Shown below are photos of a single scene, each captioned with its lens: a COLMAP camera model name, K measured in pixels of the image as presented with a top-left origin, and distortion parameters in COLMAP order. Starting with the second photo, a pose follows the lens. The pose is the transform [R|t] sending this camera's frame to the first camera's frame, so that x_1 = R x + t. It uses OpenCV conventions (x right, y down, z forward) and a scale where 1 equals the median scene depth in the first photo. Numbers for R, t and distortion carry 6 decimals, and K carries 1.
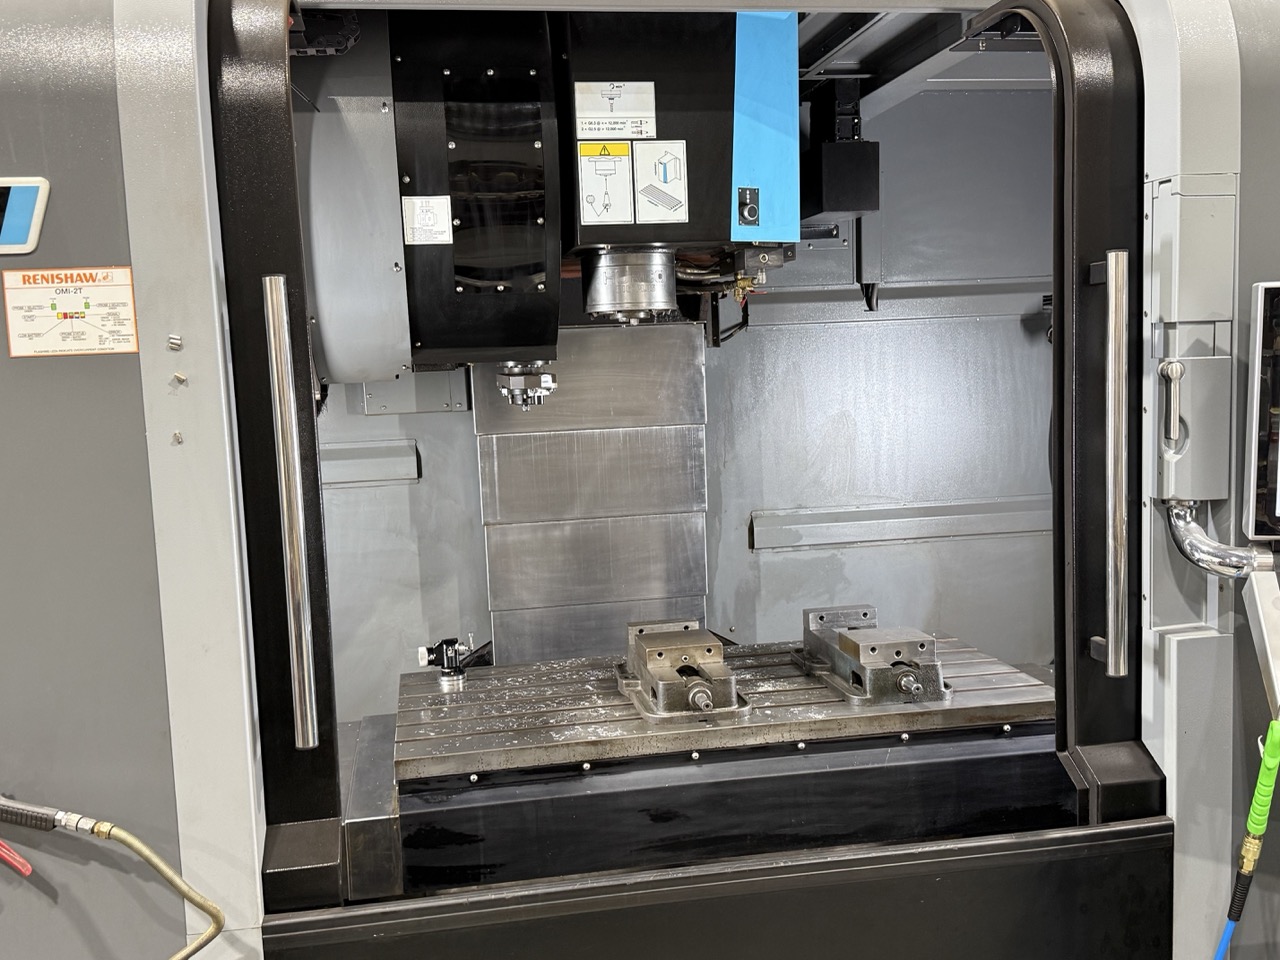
lens RADIAL K [[1313.7, 0, 641.5], [0, 1313.7, 487.4], [0, 0, 1]] dist [0.085906, 0.000000]
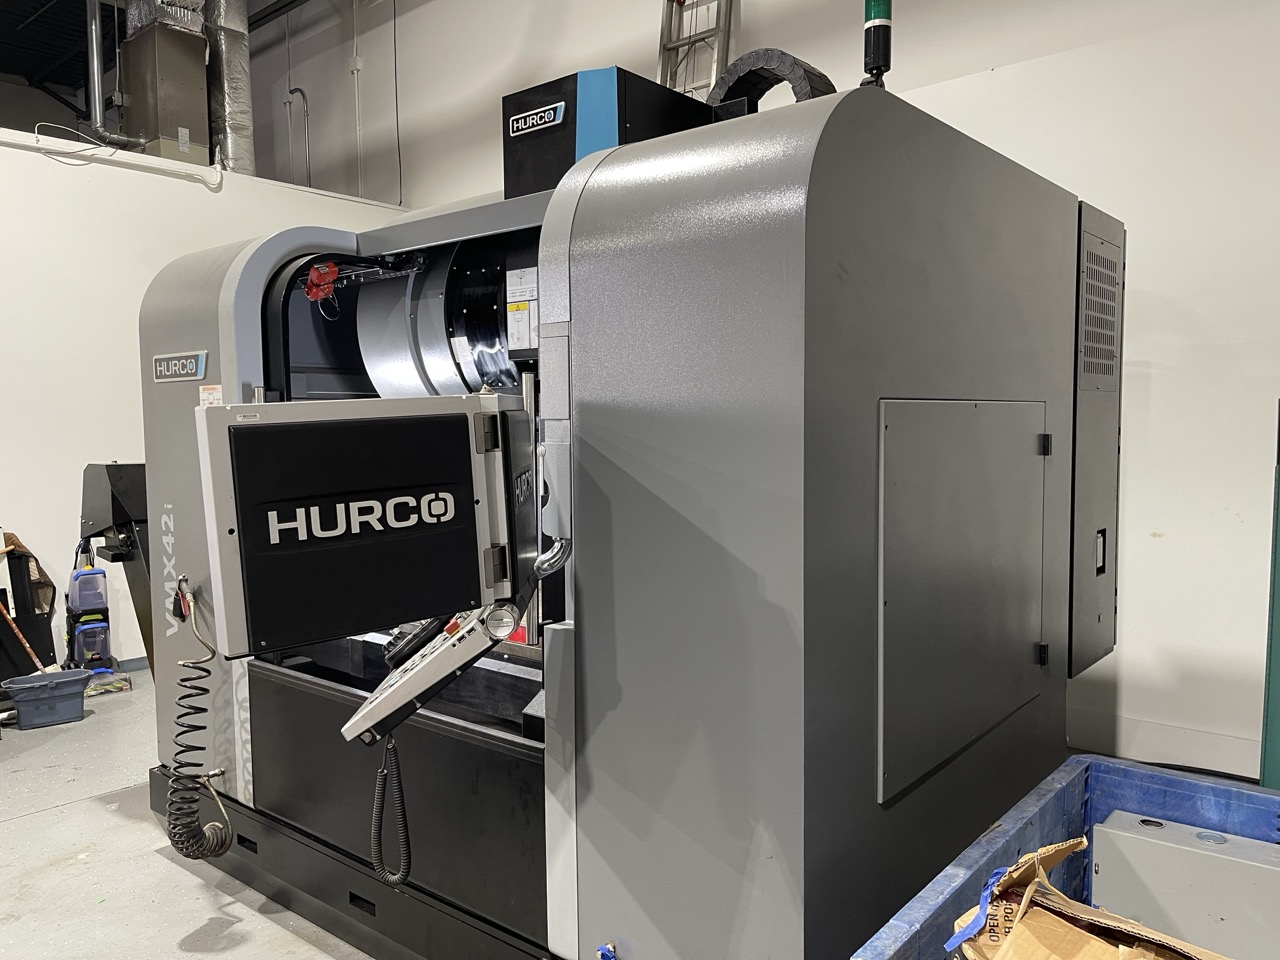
lens RADIAL K [[953.9, 0, 647.7], [0, 953.9, 474.7], [0, 0, 1]] dist [0.036510, -0.047463]
pose [[0.640813, 0.079224, -0.763598, 1.017257], [-0.090533, 0.995519, 0.027310, -0.078188], [0.762340, 0.051630, 0.645114, 0.299916]]
